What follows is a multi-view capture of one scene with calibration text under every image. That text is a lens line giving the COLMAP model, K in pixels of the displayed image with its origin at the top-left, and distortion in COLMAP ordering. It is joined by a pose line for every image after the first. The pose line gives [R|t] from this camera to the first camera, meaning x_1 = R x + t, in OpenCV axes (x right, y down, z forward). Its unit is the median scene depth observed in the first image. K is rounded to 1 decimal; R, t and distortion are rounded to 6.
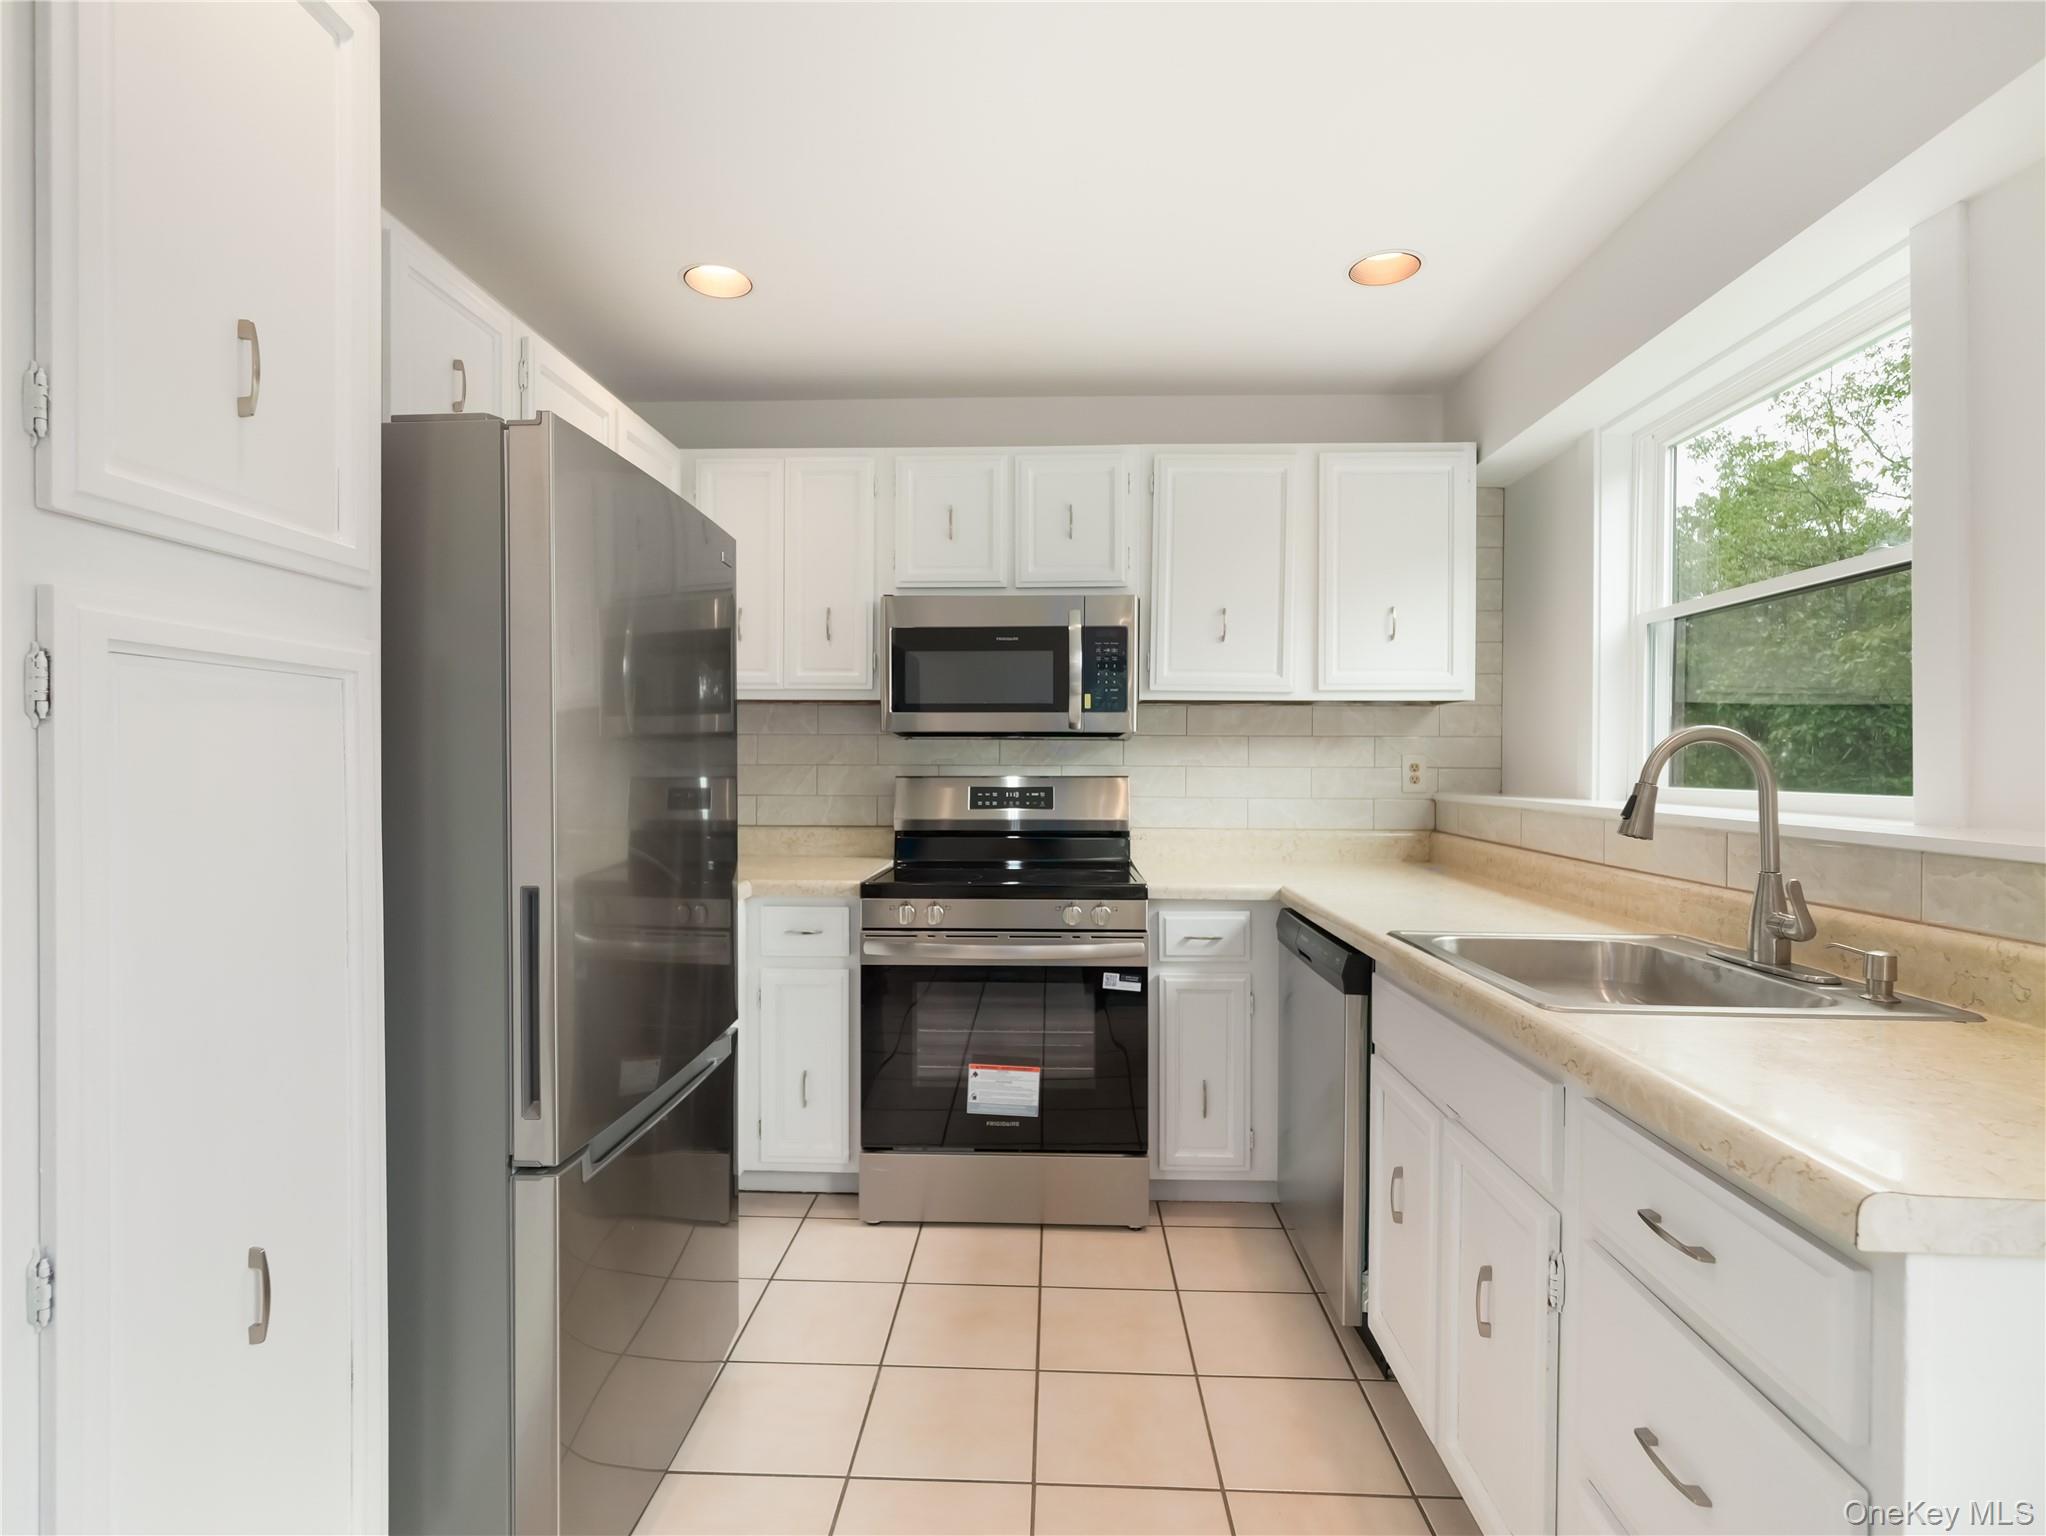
lens RADIAL K [[979.9, 0, 1015.7], [0, 979.9, 763.0], [0, 0, 1]] dist [-0.002121, -0.001800]
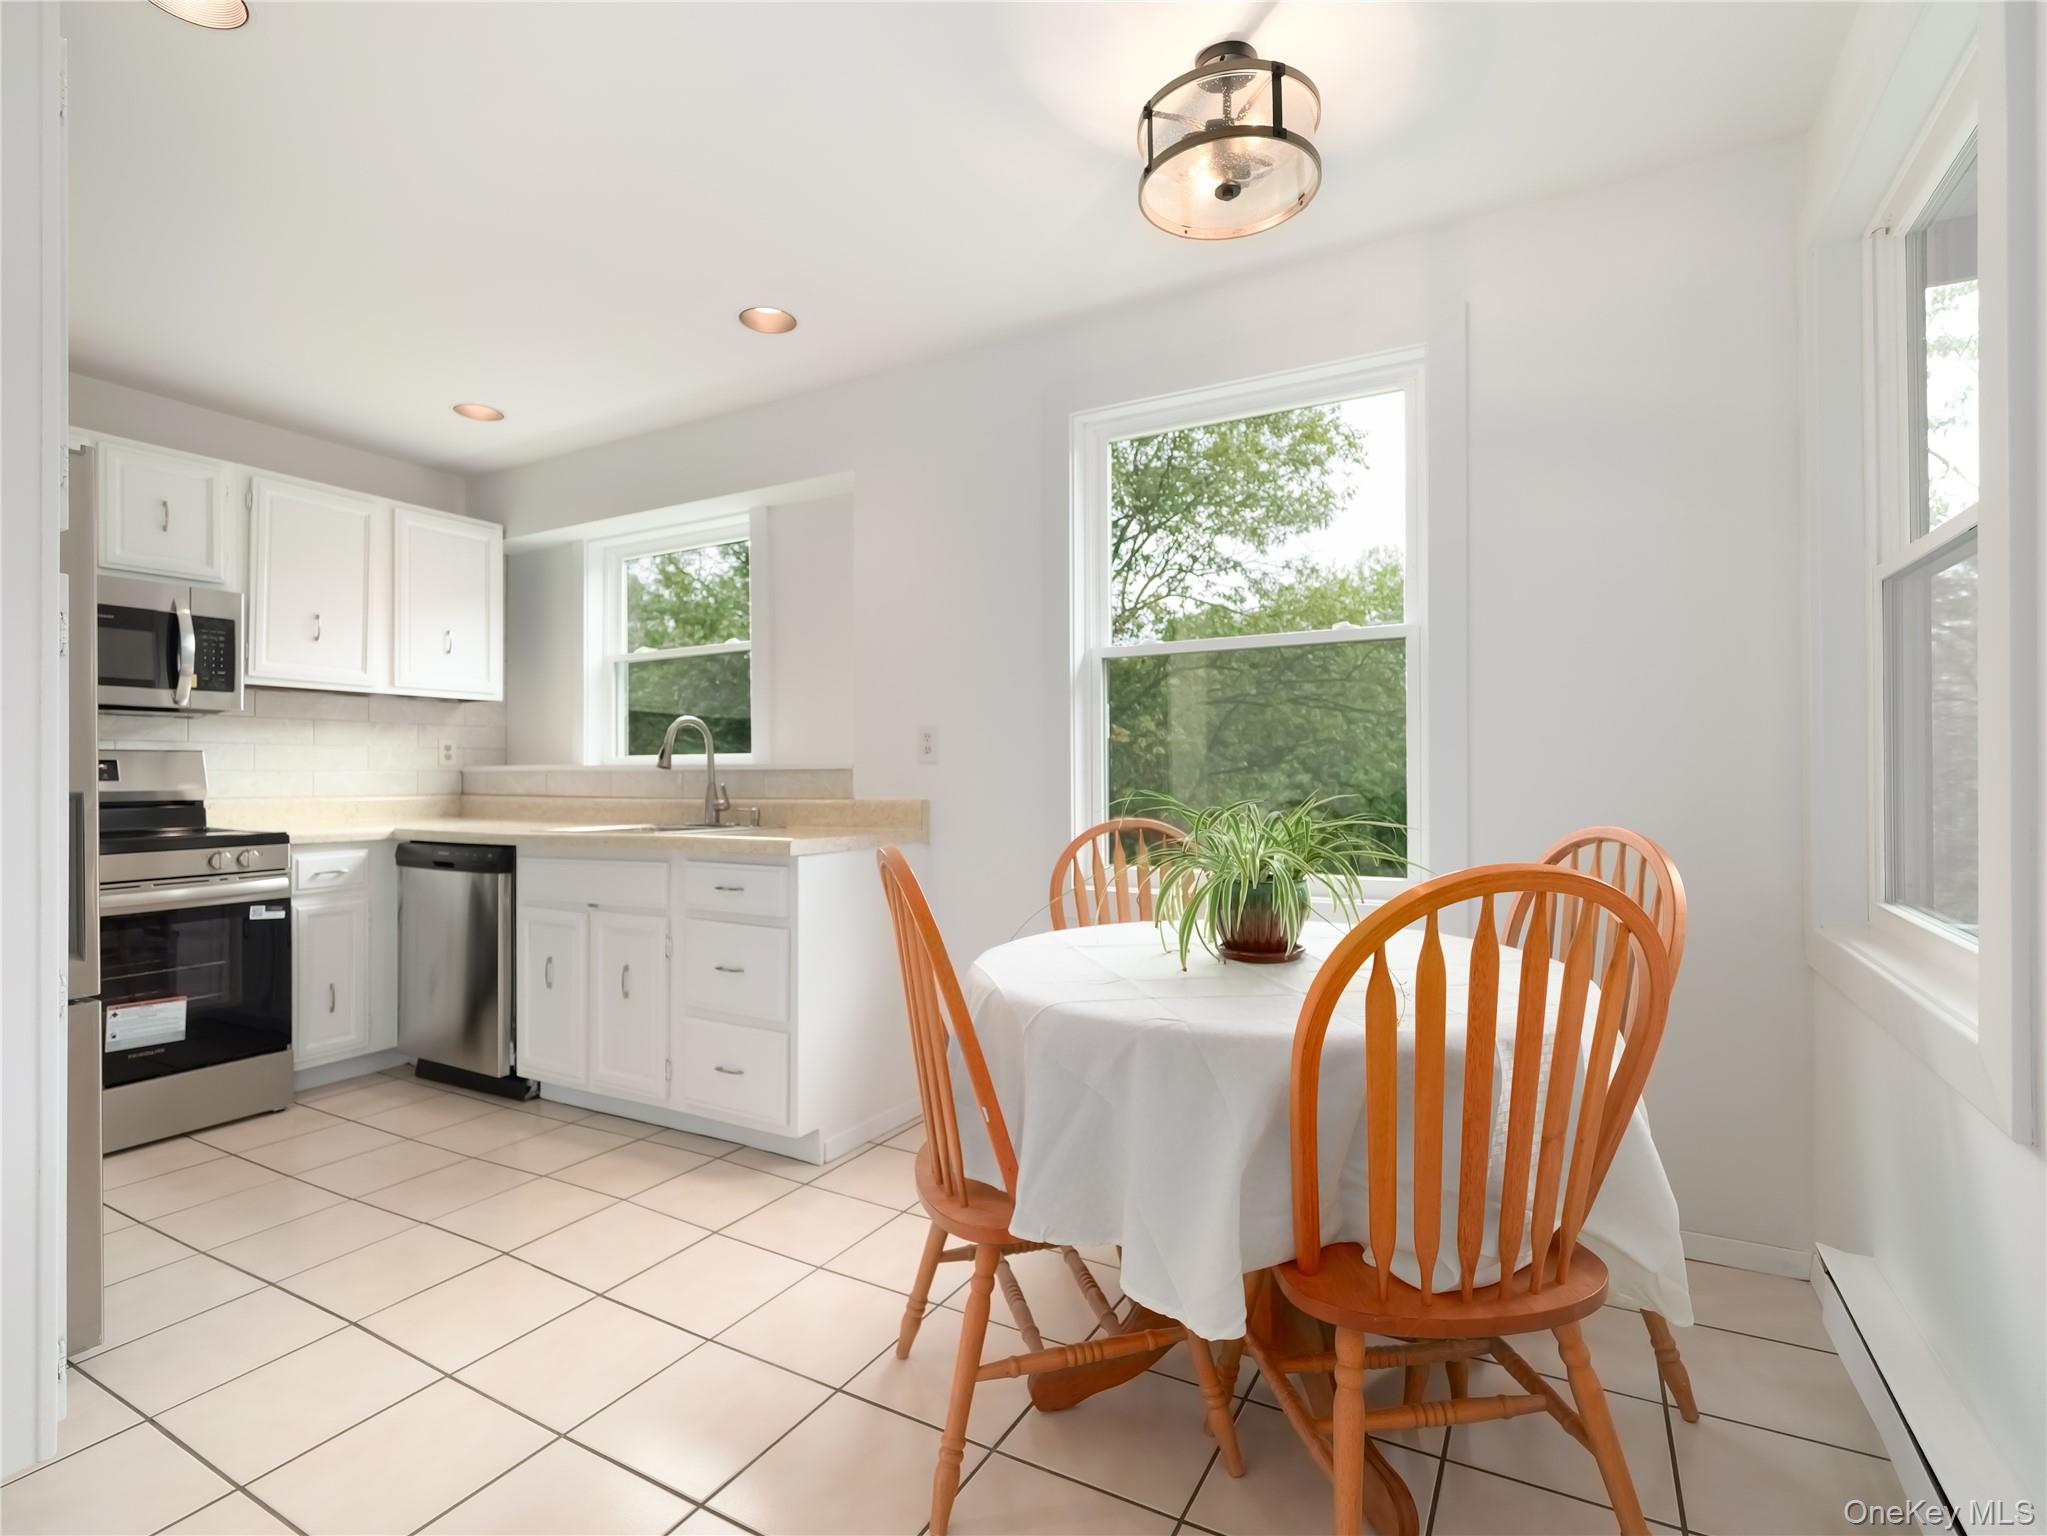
lens RADIAL K [[980.4, 0, 1014.0], [0, 980.4, 773.2], [0, 0, 1]] dist [-0.002121, -0.001800]
pose [[0.449788, -0.003950, 0.893127, -0.518966], [0.005216, 0.999985, 0.001795, 0.047337], [-0.893120, 0.003851, 0.449802, -0.357446]]
